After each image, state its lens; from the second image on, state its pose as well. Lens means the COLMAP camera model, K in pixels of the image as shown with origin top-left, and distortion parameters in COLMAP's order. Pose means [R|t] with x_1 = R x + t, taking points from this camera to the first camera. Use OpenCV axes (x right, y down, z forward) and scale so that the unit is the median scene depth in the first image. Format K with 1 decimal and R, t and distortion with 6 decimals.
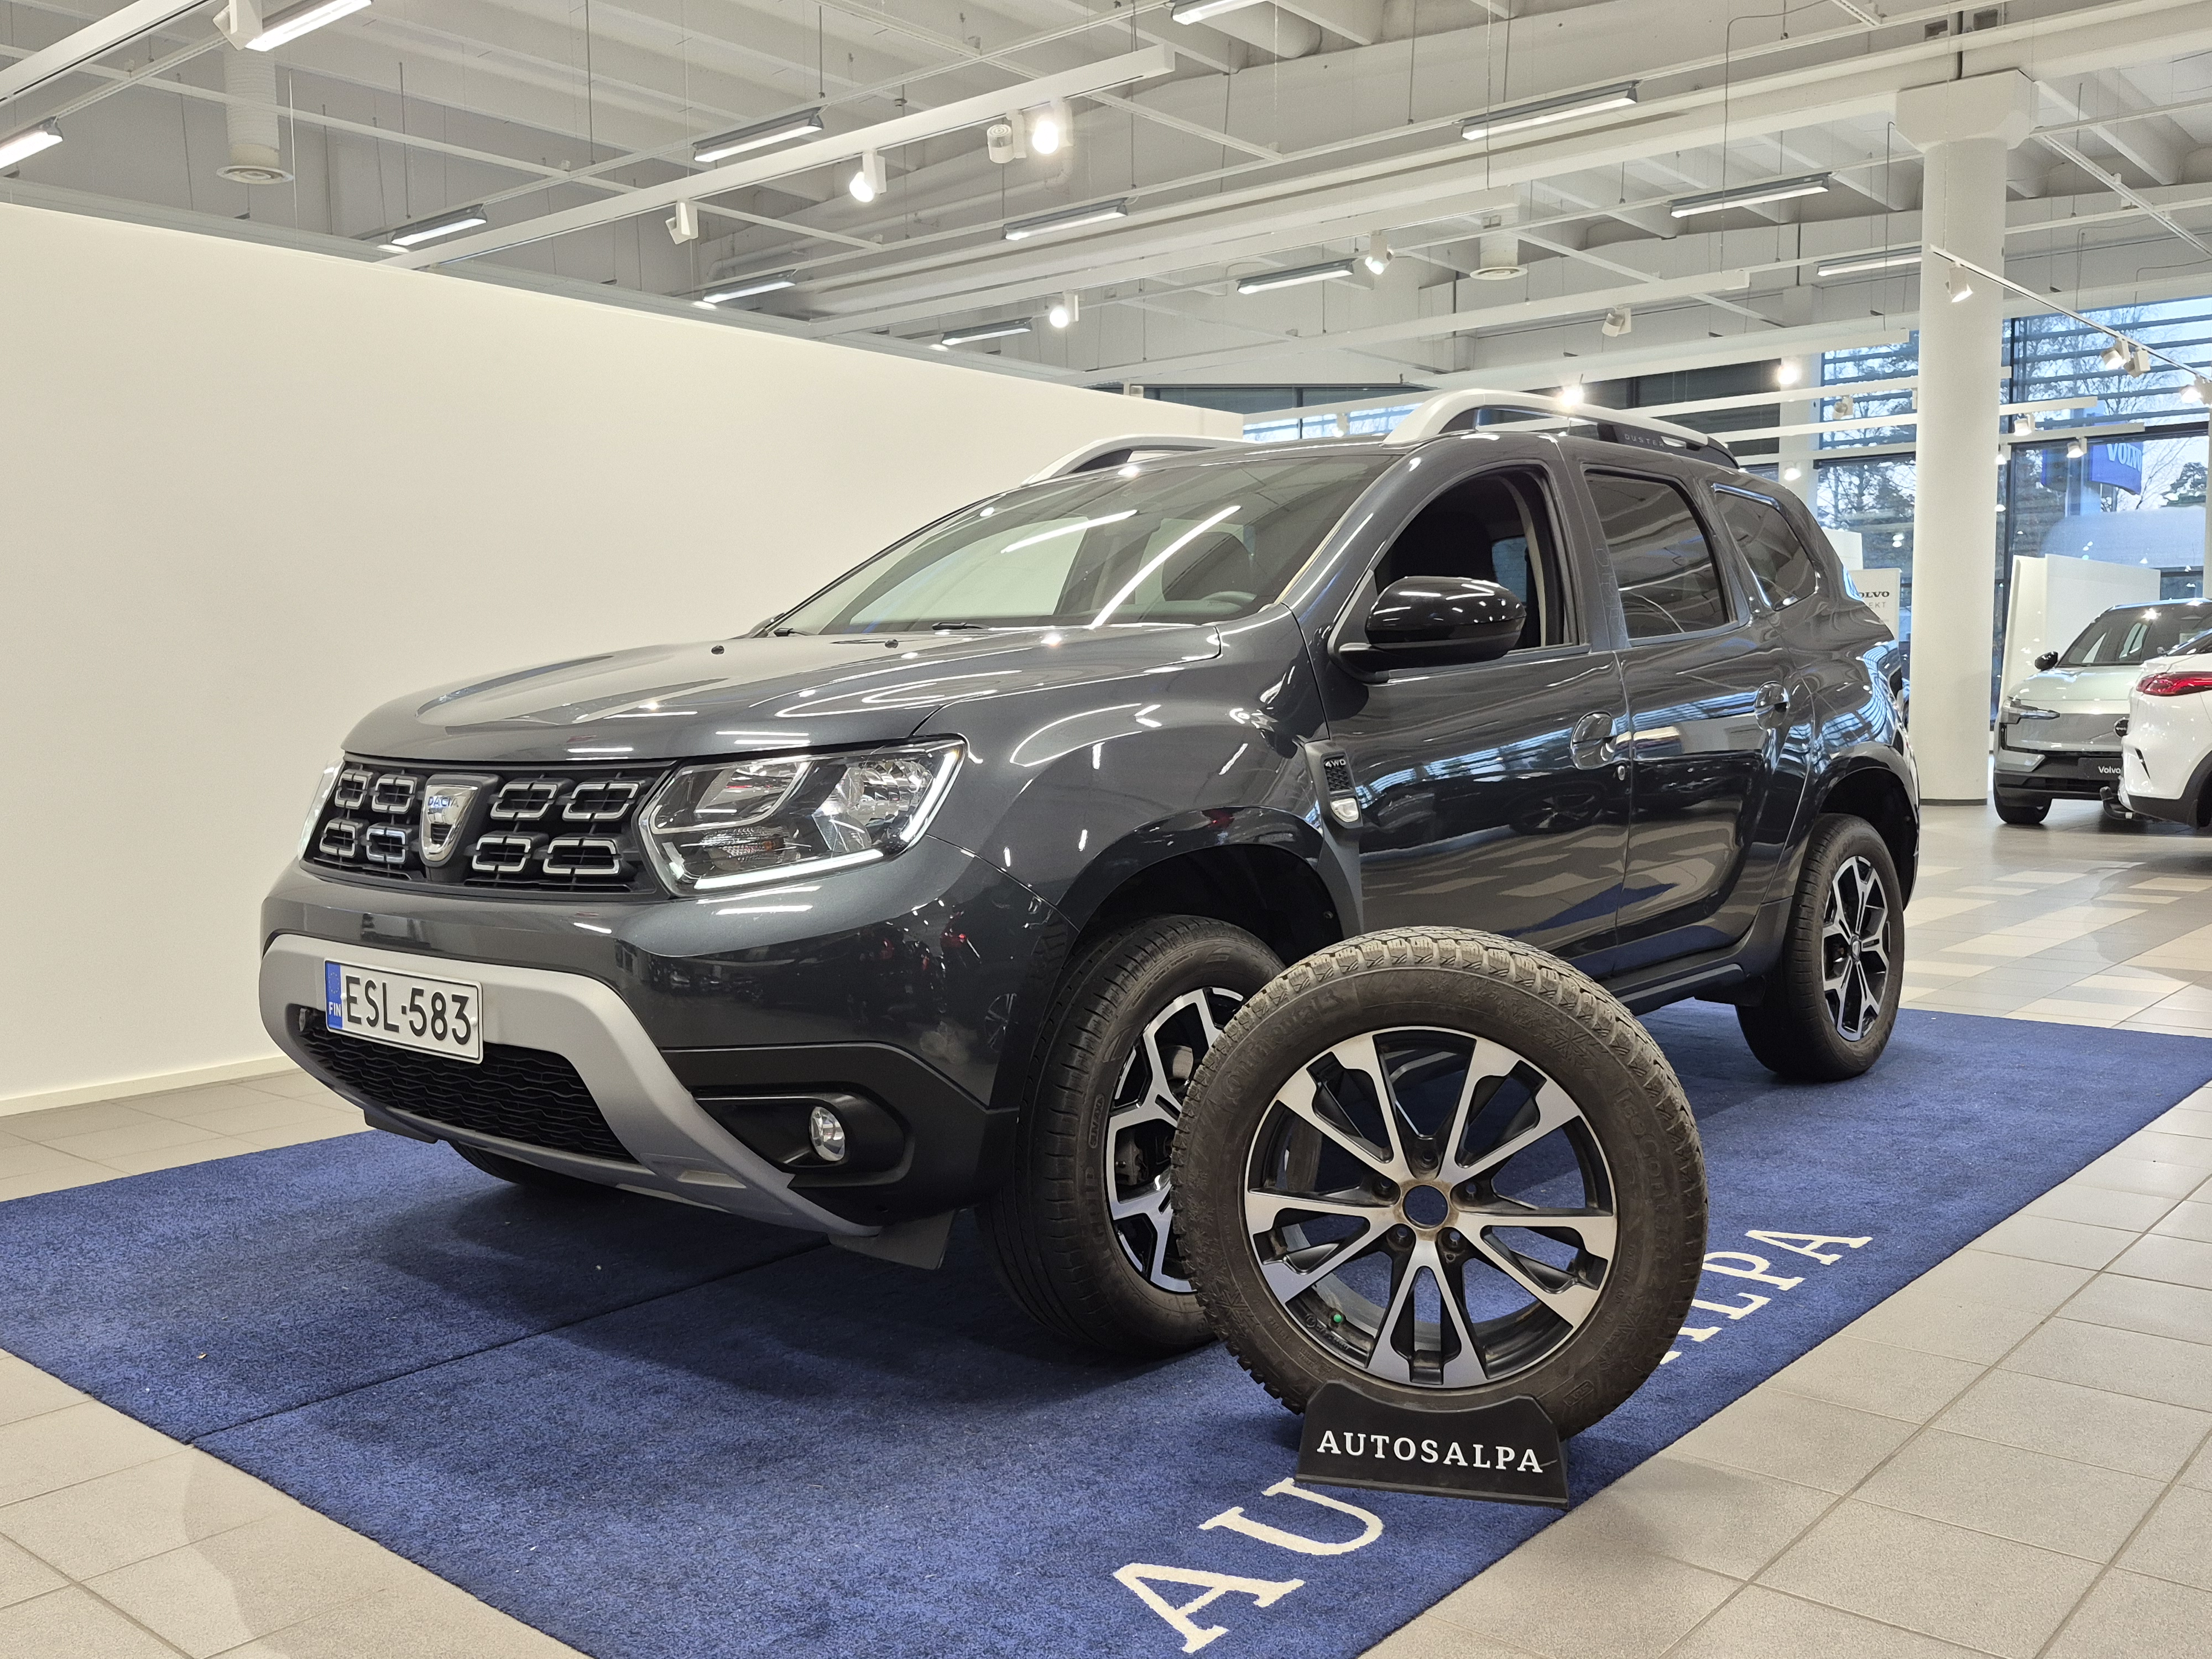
lens RADIAL K [[1947.1, 0, 1104.1], [0, 1947.1, 839.6], [0, 0, 1]] dist [0.137301, -0.174110]
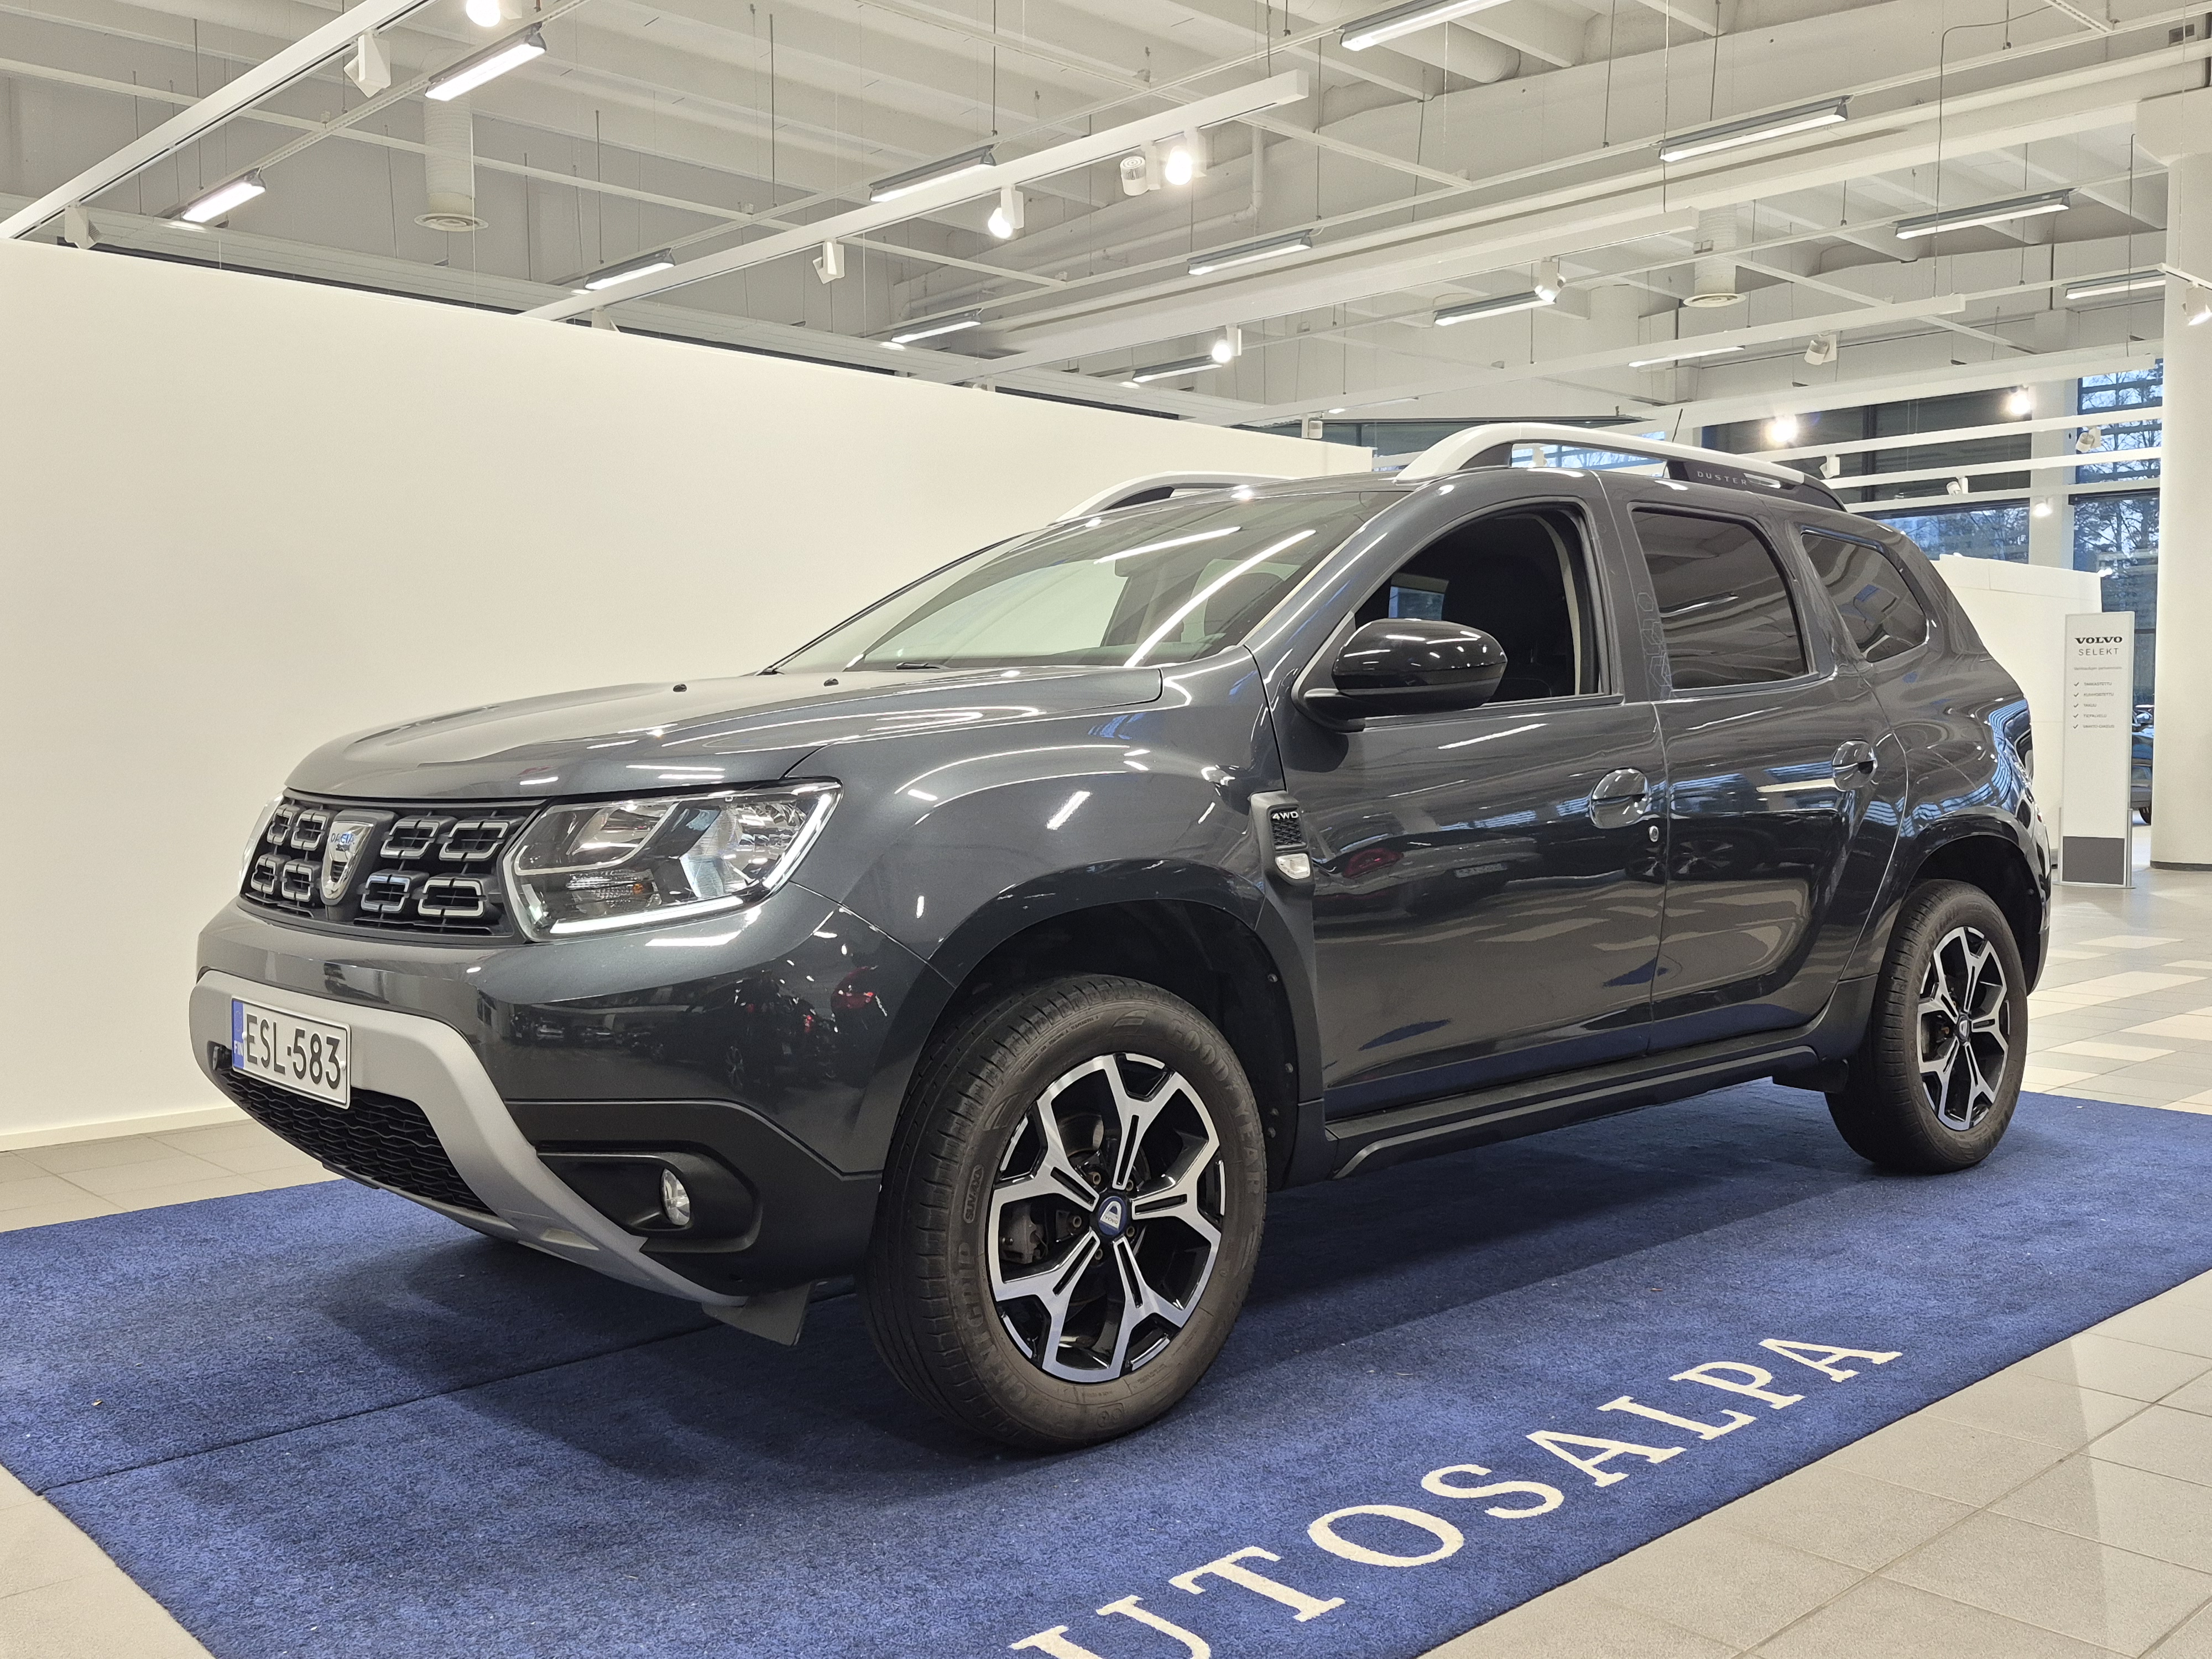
lens RADIAL K [[2016.0, 0, 1121.3], [0, 2016.0, 820.4], [0, 0, 1]] dist [0.105650, -0.107073]
pose [[0.994235, 0.016166, -0.105997, 0.143881], [-0.019769, 0.999259, -0.033034, -0.002333], [0.105385, 0.034939, 0.993818, 0.038670]]
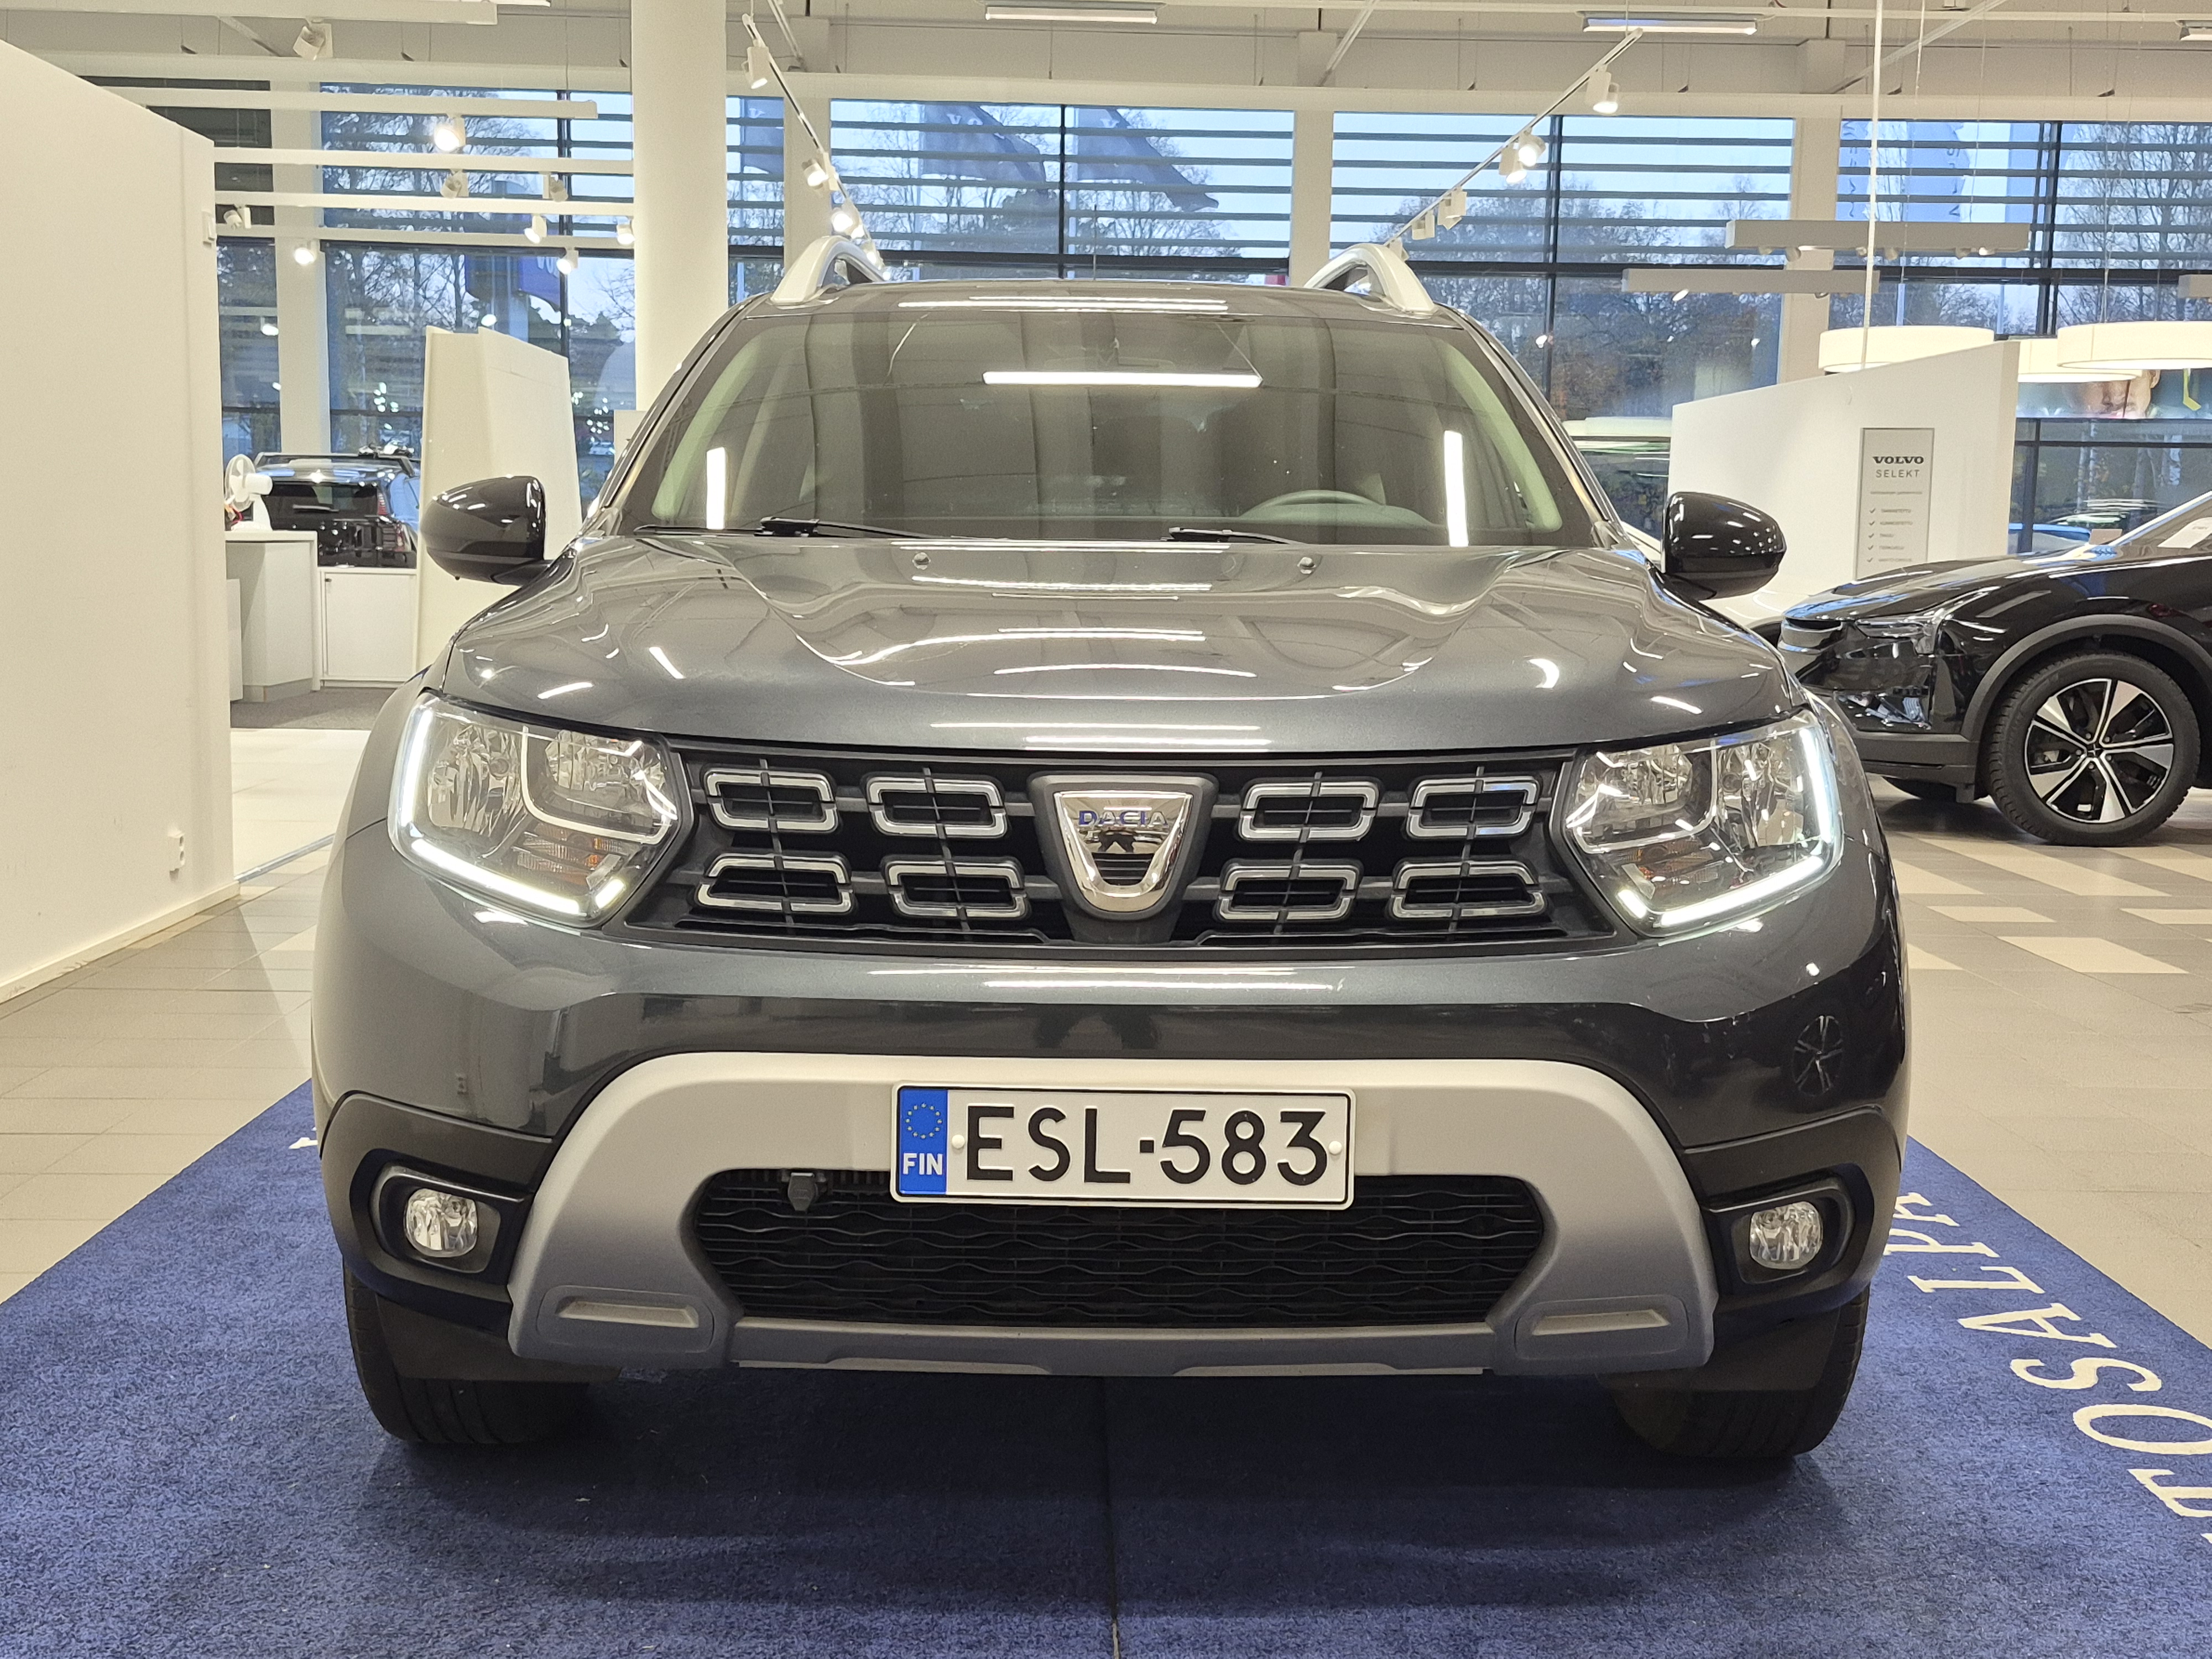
lens RADIAL K [[2620.4, 0, 1097.1], [0, 2620.4, 829.3], [0, 0, 1]] dist [0.162927, -0.165776]
pose [[0.722855, -0.047846, 0.689341, -0.873593], [0.023042, 0.998714, 0.045158, -0.050466], [-0.690615, -0.016759, 0.723028, 0.369682]]
